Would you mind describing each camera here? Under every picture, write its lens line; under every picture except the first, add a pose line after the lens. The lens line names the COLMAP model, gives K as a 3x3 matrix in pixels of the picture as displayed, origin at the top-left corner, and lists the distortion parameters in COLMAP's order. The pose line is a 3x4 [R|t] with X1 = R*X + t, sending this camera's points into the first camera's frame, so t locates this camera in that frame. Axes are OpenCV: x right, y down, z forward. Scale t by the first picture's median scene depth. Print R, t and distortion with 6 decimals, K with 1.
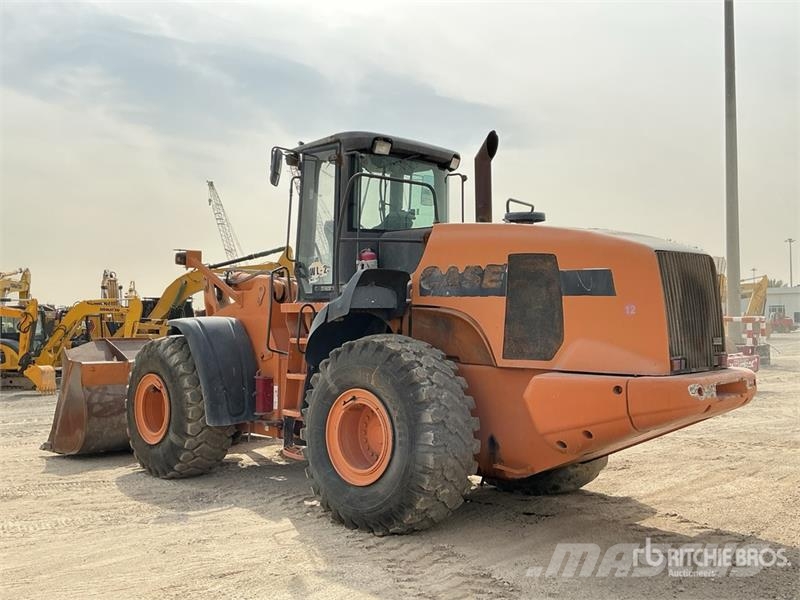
lens RADIAL K [[676.4, 0, 397.1], [0, 676.4, 303.0], [0, 0, 1]] dist [0.084592, -0.149986]
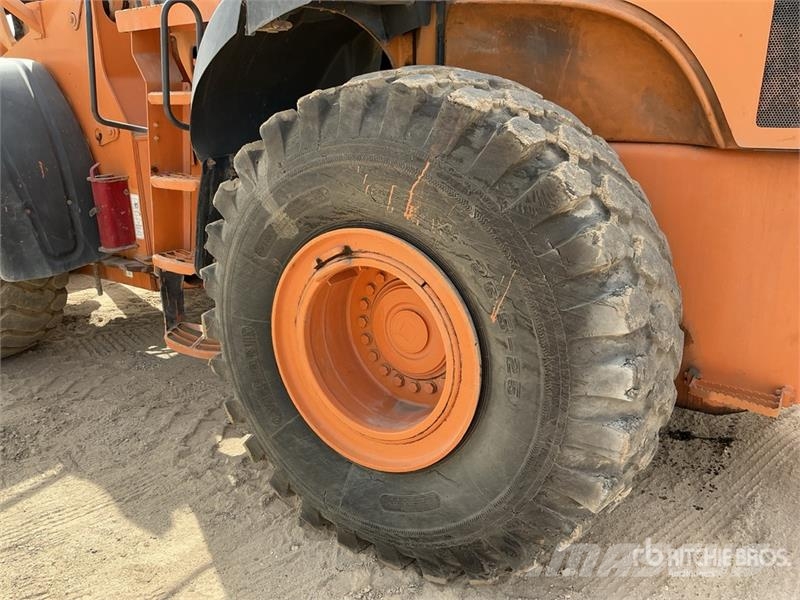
lens RADIAL K [[676.4, 0, 397.1], [0, 676.4, 303.0], [0, 0, 1]] dist [0.084592, -0.149986]
pose [[0.985724, -0.073290, 0.151582, -0.089701], [0.019434, 0.943798, 0.329950, 0.043772], [-0.167244, -0.322294, 0.931749, 0.613156]]
